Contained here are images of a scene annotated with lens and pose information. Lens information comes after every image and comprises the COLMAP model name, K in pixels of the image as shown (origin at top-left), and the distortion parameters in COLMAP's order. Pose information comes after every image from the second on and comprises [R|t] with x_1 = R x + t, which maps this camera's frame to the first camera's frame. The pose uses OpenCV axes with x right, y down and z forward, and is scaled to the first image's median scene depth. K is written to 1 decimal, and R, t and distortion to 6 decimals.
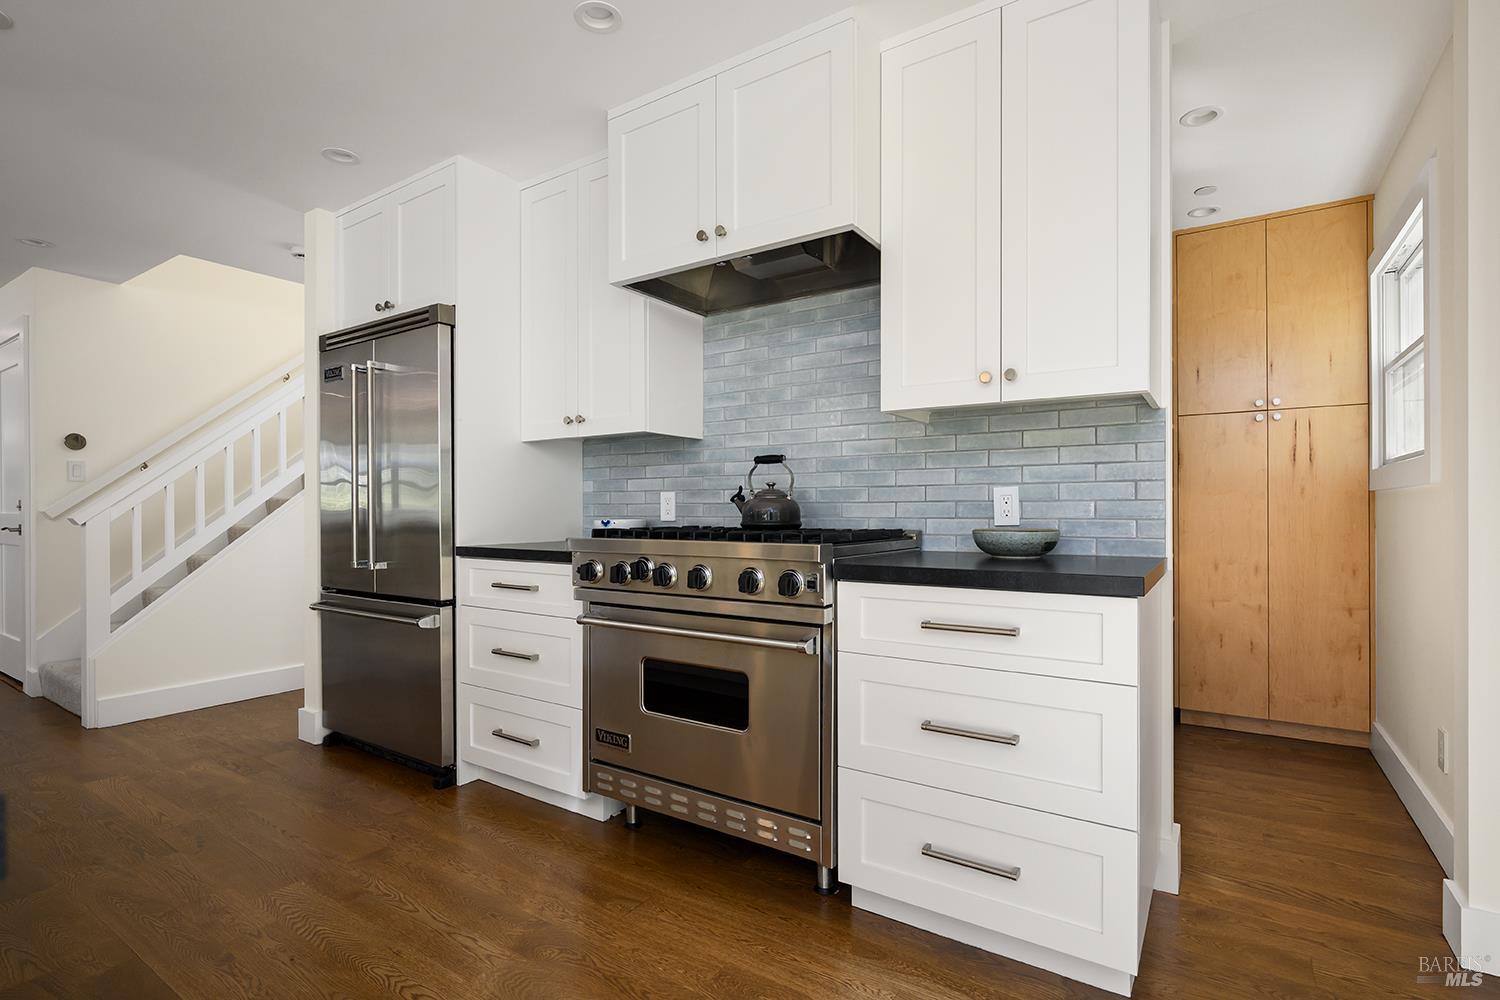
lens RADIAL K [[703.2, 0, 750.0], [0, 703.2, 500.0], [0, 0, 1]] dist [0.001938, 0.000198]
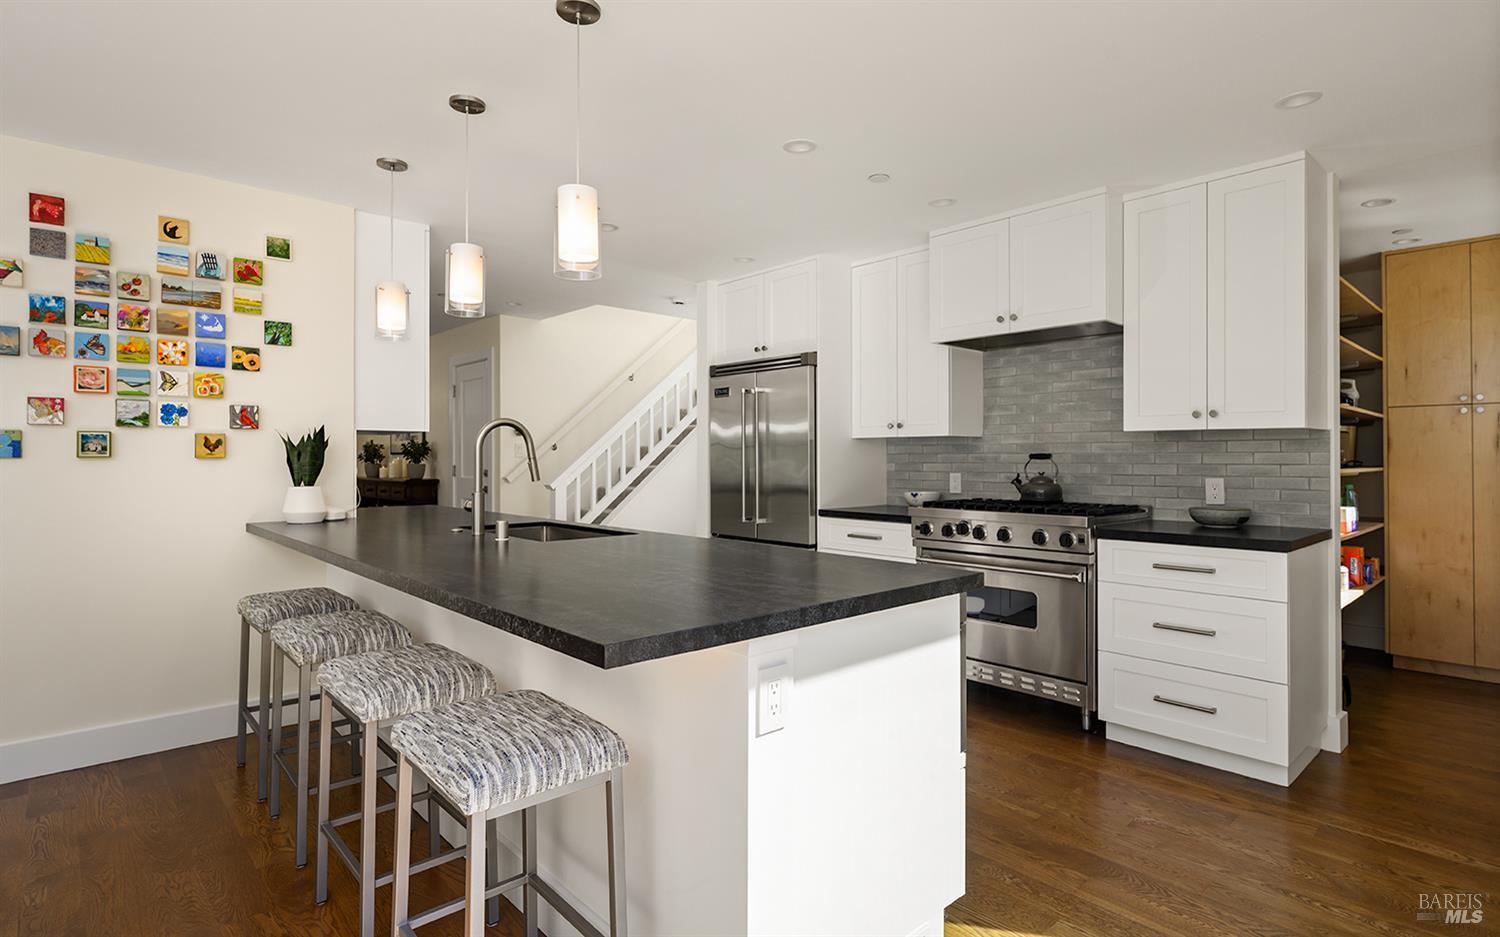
lens RADIAL K [[757.2, 0, 750.6], [0, 757.2, 448.5], [0, 0, 1]] dist [0.000941, -0.000164]
pose [[0.970786, -0.001724, -0.239940, -0.184576], [0.002528, 0.999992, 0.003047, -0.080983], [0.239933, -0.003564, 0.970783, -0.715028]]
